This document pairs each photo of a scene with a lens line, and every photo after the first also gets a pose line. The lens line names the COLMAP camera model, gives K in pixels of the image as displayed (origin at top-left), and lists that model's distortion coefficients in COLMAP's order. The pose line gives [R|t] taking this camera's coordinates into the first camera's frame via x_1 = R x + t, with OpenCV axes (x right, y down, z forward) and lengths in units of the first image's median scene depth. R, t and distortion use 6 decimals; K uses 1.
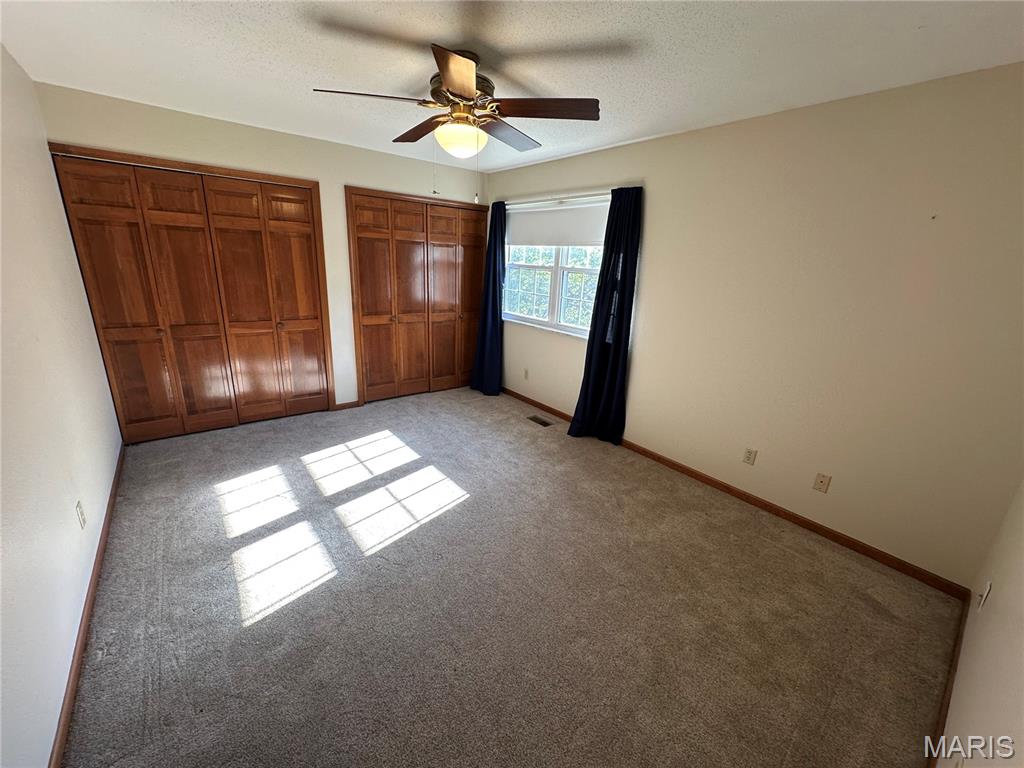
lens RADIAL K [[406.6, 0, 512.0], [0, 406.6, 384.0], [0, 0, 1]] dist [-0.002358, 0.000076]
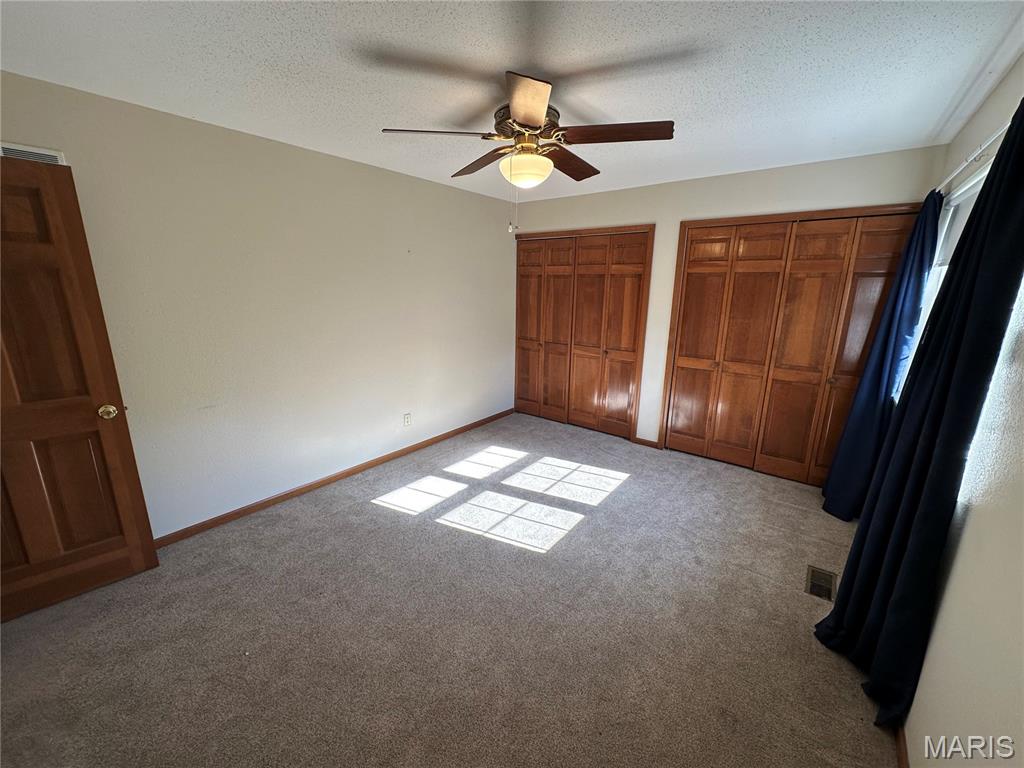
lens RADIAL K [[406.6, 0, 512.0], [0, 406.6, 384.0], [0, 0, 1]] dist [-0.002358, 0.000076]
pose [[0.232910, 0.186773, -0.954394, 0.517435], [-0.286450, 0.951022, 0.116208, -0.124121], [0.929354, 0.246320, 0.275004, 0.477927]]
